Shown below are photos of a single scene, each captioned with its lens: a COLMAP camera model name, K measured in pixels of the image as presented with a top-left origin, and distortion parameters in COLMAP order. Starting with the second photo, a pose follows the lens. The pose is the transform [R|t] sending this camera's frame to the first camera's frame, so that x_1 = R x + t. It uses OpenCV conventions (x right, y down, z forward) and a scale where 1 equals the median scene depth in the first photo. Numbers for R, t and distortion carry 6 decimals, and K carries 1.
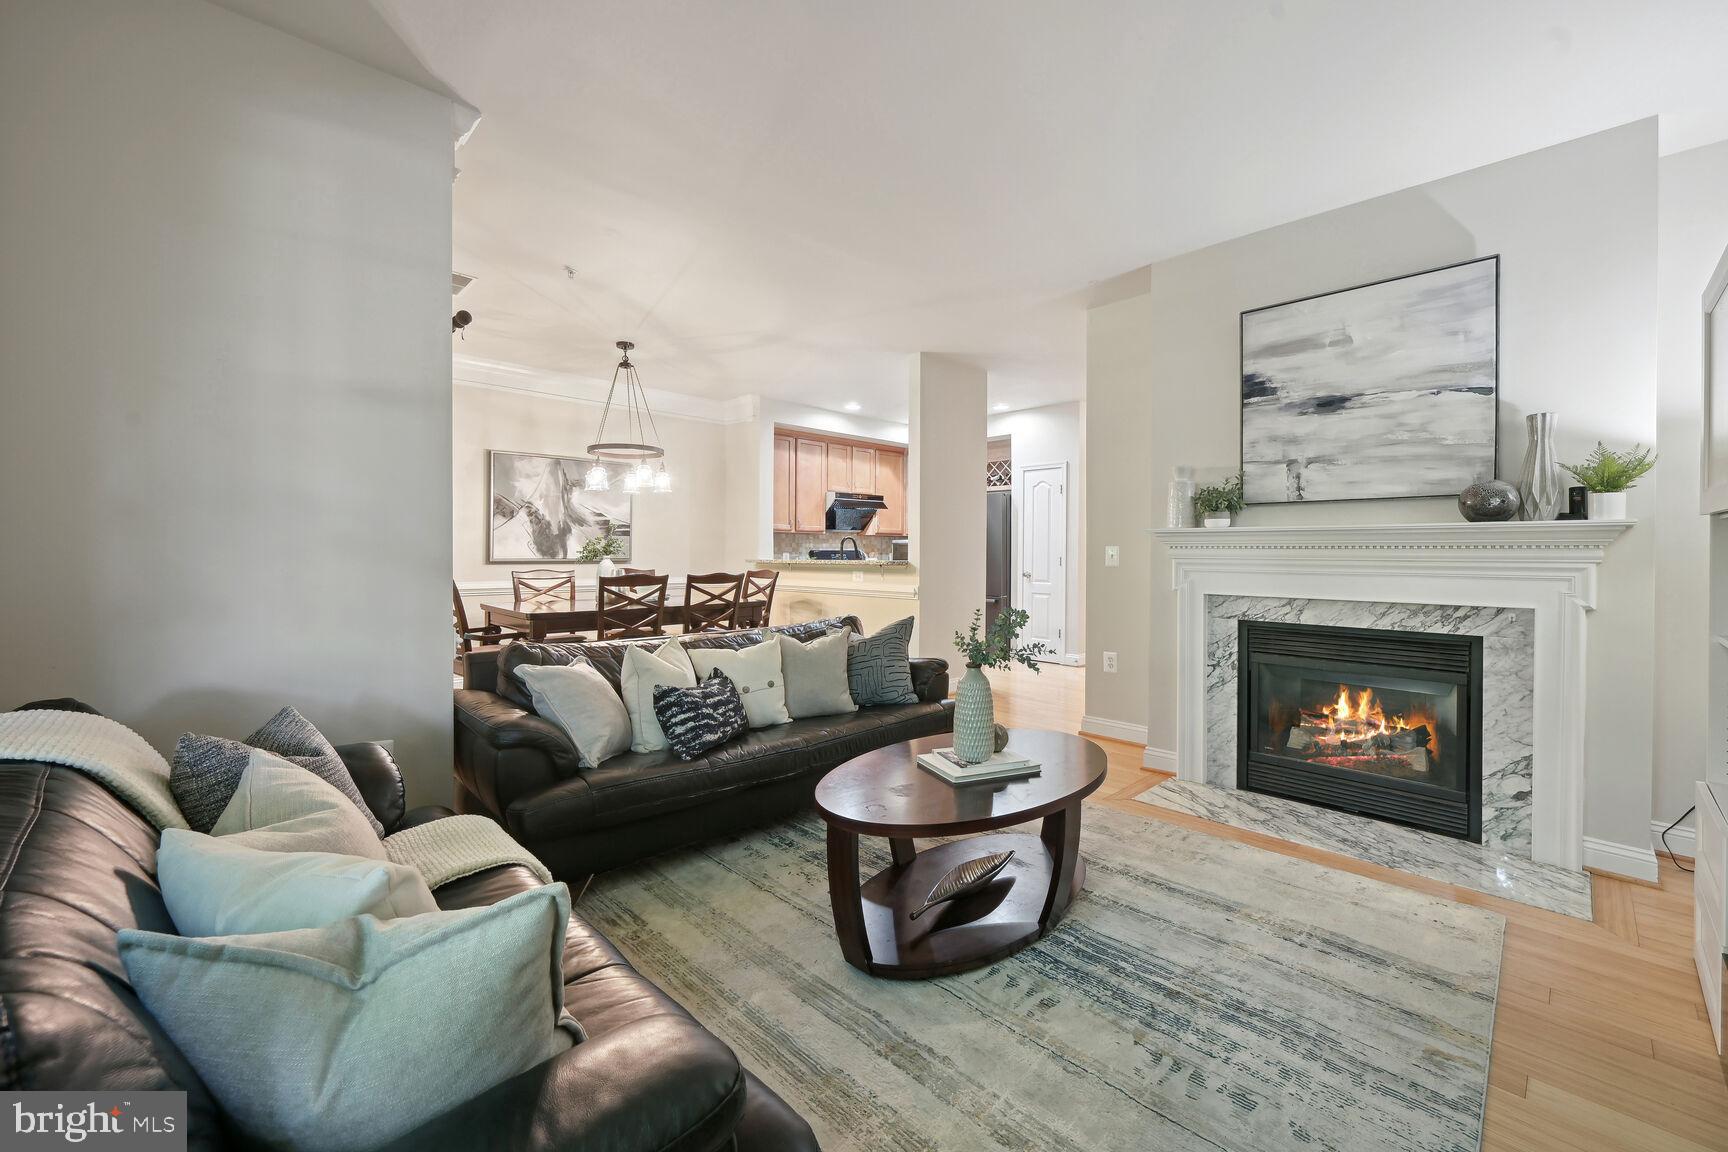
lens RADIAL K [[711.3, 0, 862.3], [0, 711.3, 563.1], [0, 0, 1]] dist [-0.001886, -0.000405]
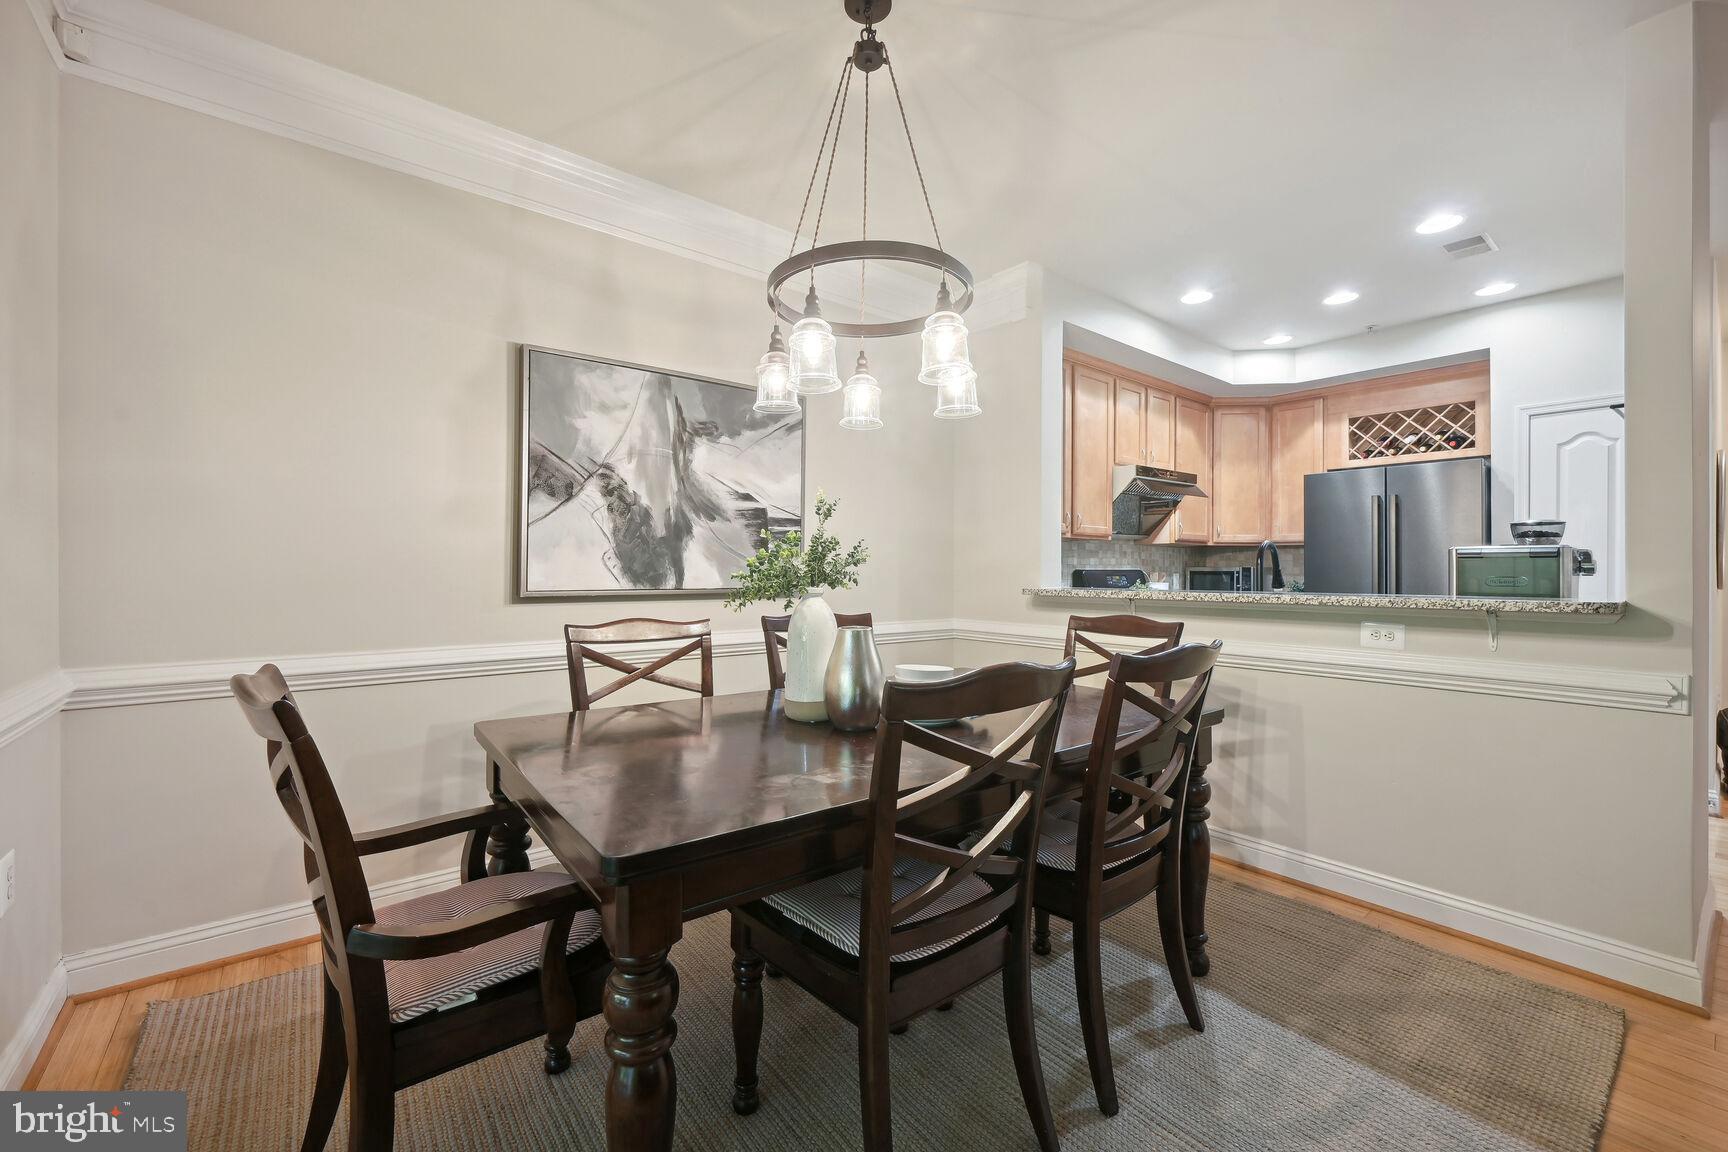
lens RADIAL K [[711.3, 0, 862.3], [0, 711.3, 563.1], [0, 0, 1]] dist [-0.001886, -0.000405]
pose [[0.996767, -0.005373, -0.080162, -0.267014], [0.003012, 0.999559, -0.029555, -0.009220], [0.080285, 0.029218, 0.996344, 0.557196]]
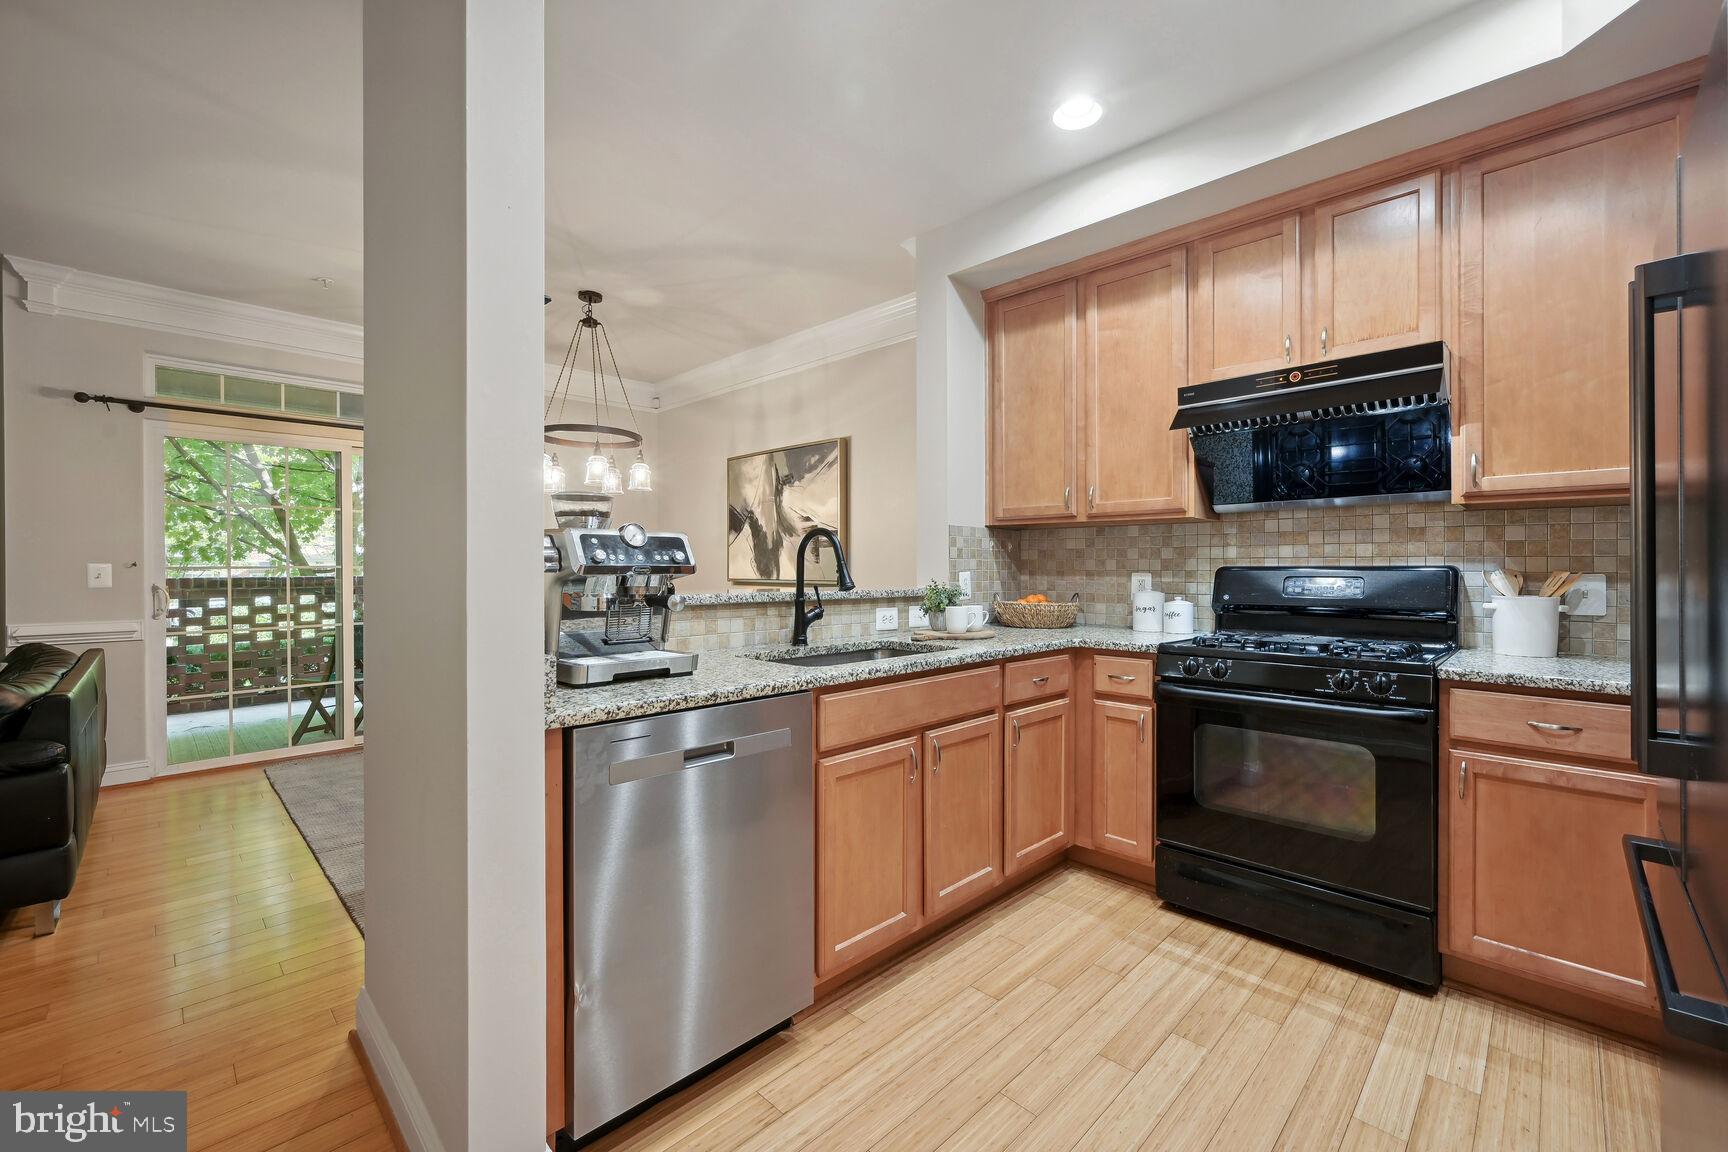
lens RADIAL K [[711.3, 0, 862.3], [0, 711.3, 563.1], [0, 0, 1]] dist [-0.001886, -0.000405]
pose [[0.036348, -0.010845, -0.999280, 0.367896], [-0.016452, 0.999799, -0.011449, -0.017335], [0.999204, 0.016856, 0.036162, 1.090646]]
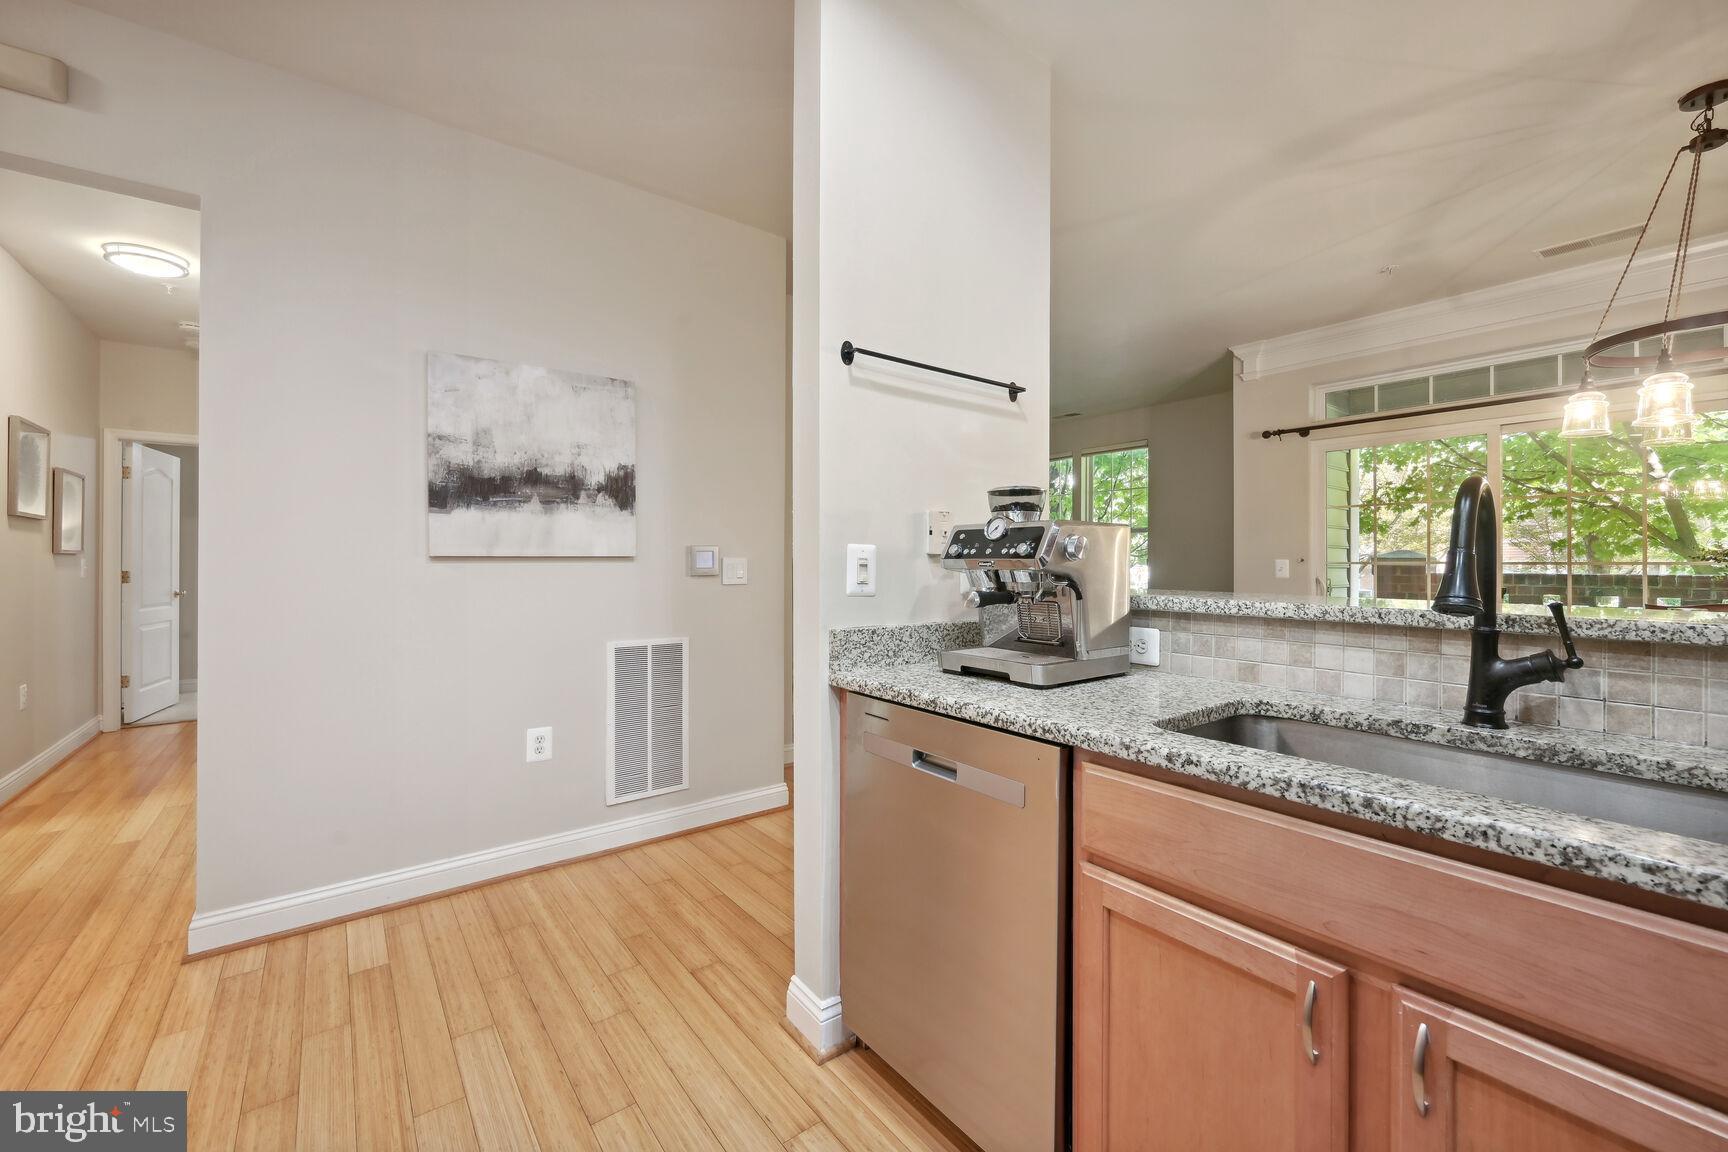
lens RADIAL K [[711.3, 0, 862.3], [0, 711.3, 563.1], [0, 0, 1]] dist [-0.001886, -0.000405]
pose [[-0.992836, -0.006680, 0.119302, 0.107474], [-0.004572, 0.999829, 0.017935, -0.020968], [-0.119401, 0.017261, -0.992696, 1.277811]]
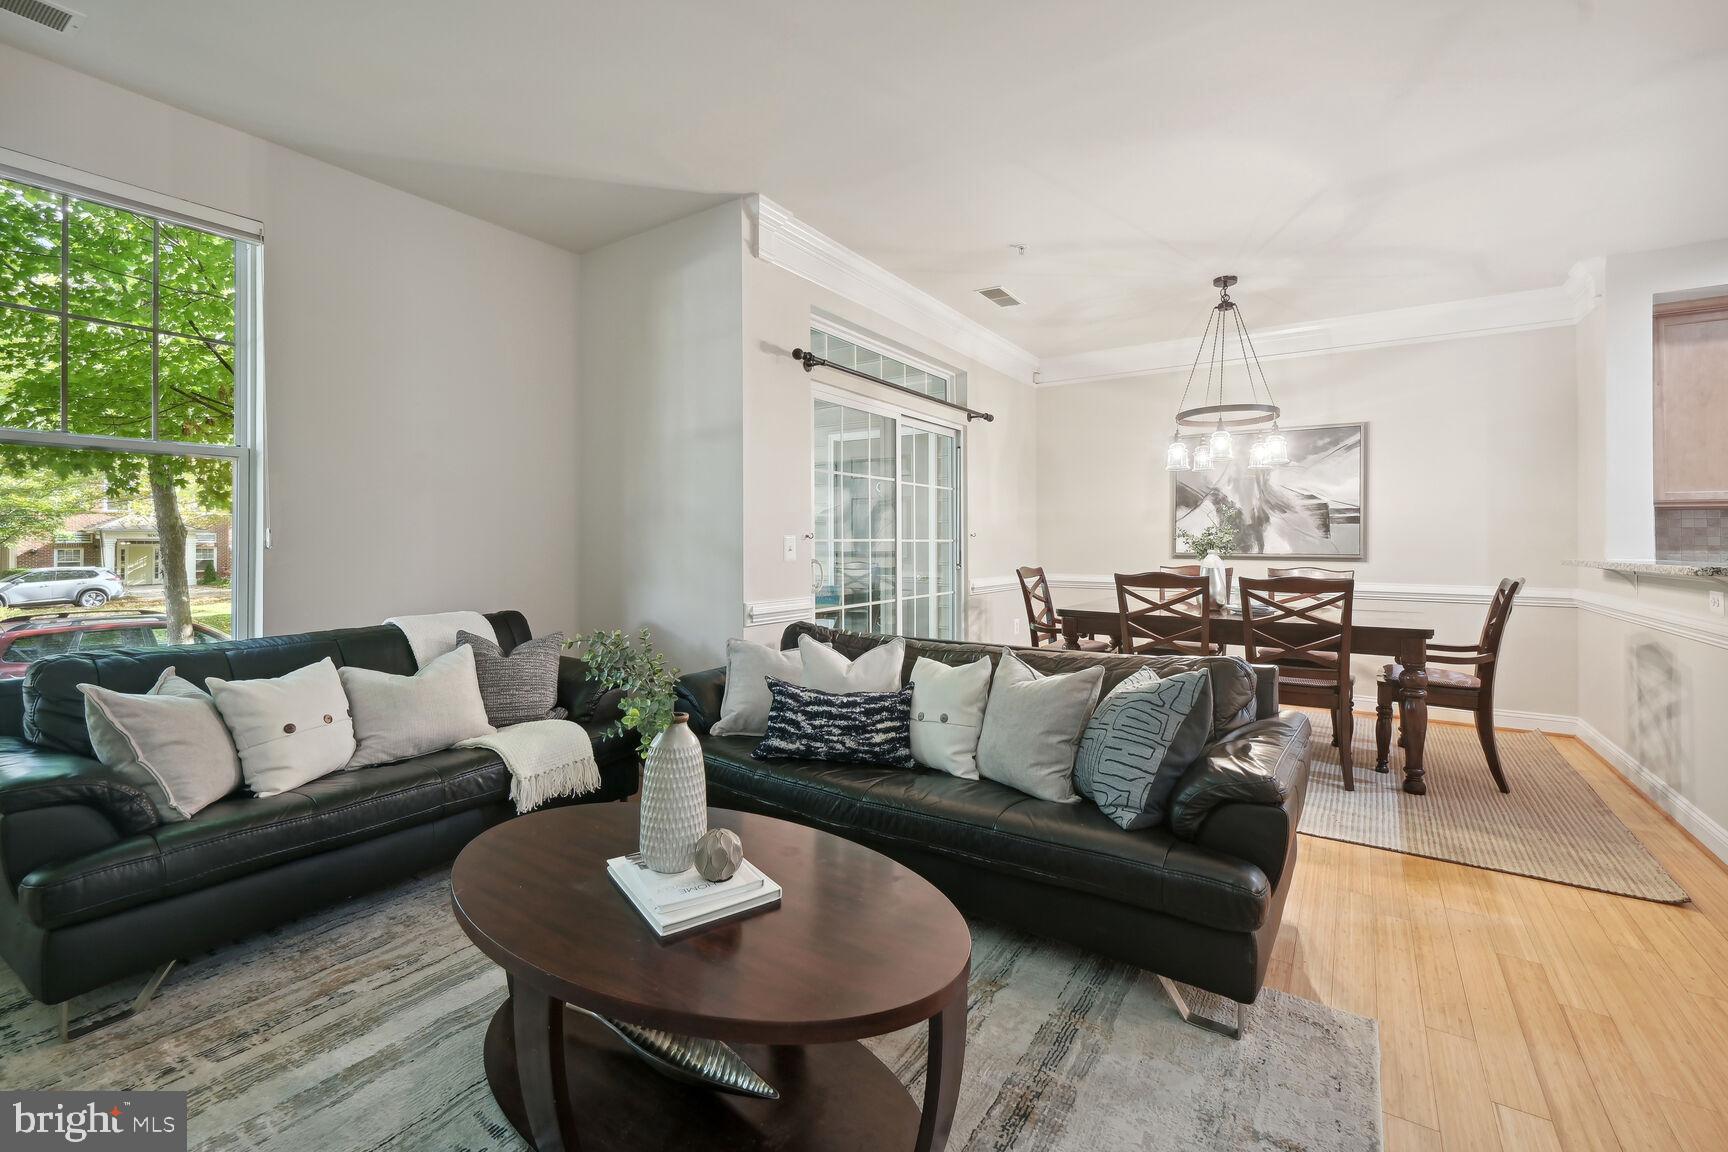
lens RADIAL K [[711.3, 0, 862.3], [0, 711.3, 563.1], [0, 0, 1]] dist [-0.001886, -0.000405]
pose [[0.208052, 0.026778, -0.977751, 0.305549], [-0.019197, 0.999544, 0.023290, -0.005074], [0.977929, 0.013925, 0.208471, 0.382016]]
